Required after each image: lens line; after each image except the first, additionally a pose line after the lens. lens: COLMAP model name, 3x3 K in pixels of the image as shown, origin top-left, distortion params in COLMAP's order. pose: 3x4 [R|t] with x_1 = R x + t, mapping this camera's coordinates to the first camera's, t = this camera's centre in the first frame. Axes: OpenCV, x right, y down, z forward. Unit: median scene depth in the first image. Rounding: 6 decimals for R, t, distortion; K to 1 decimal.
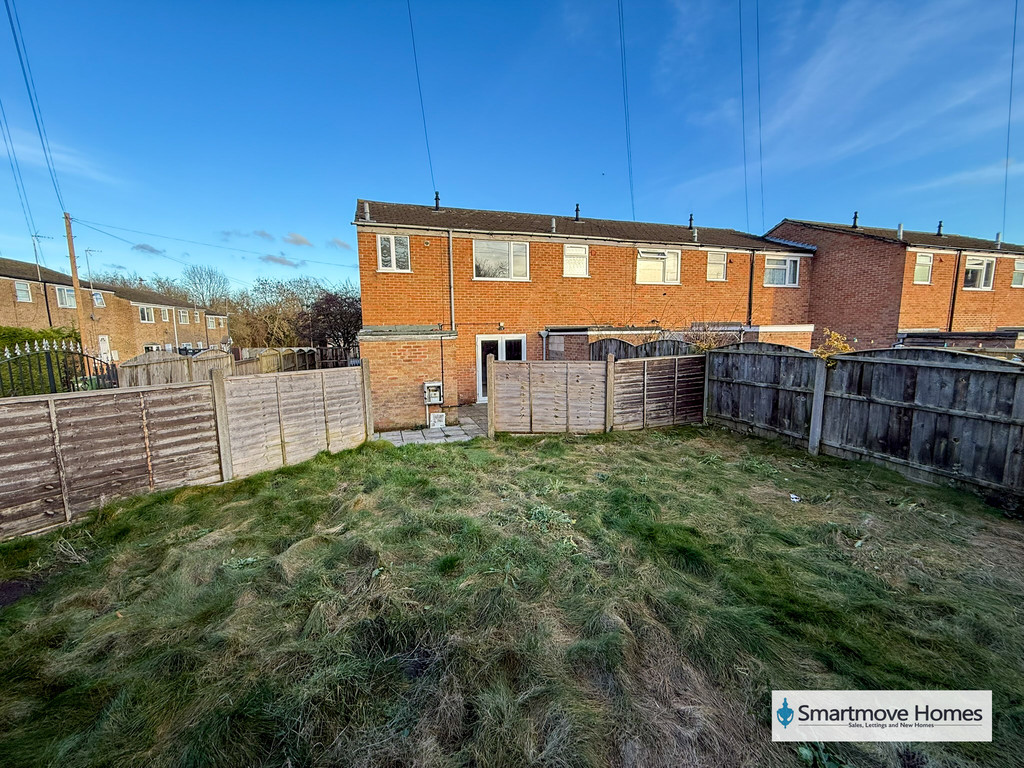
lens RADIAL K [[406.7, 0, 508.5], [0, 406.7, 383.3], [0, 0, 1]] dist [0.000276, -0.000030]
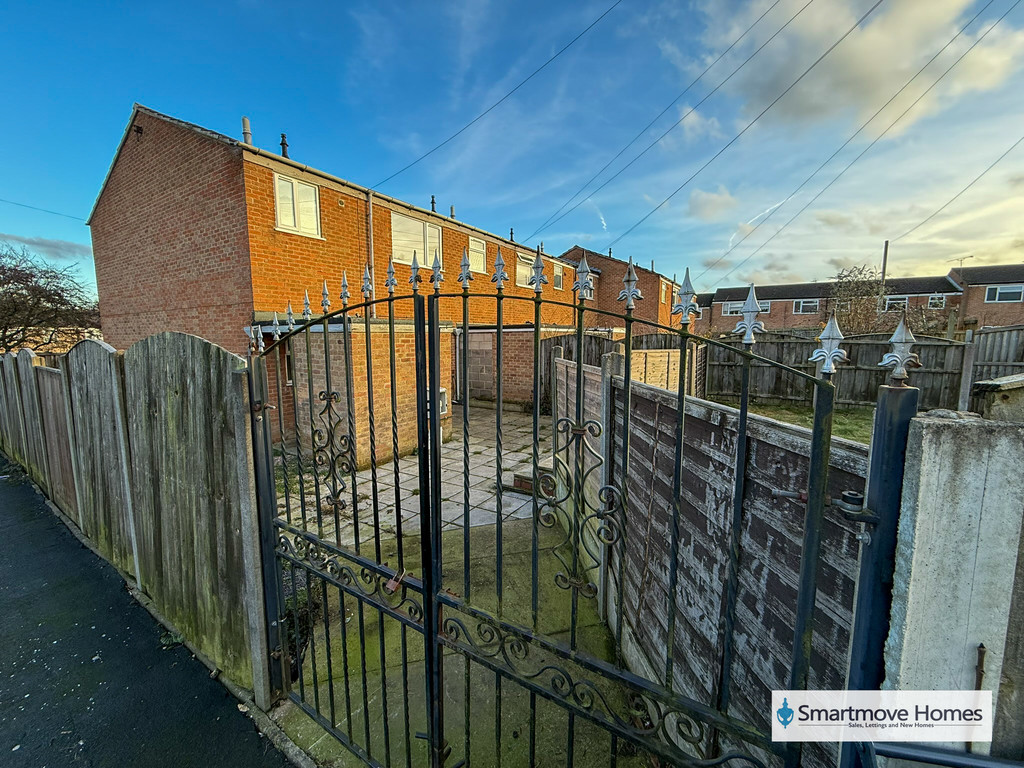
lens RADIAL K [[406.7, 0, 508.5], [0, 406.7, 383.3], [0, 0, 1]] dist [0.000276, -0.000030]
pose [[0.769628, -0.062643, 0.635412, -0.565743], [0.076431, 0.997058, 0.005721, -0.005441], [-0.633901, 0.044162, 0.772152, 0.330771]]
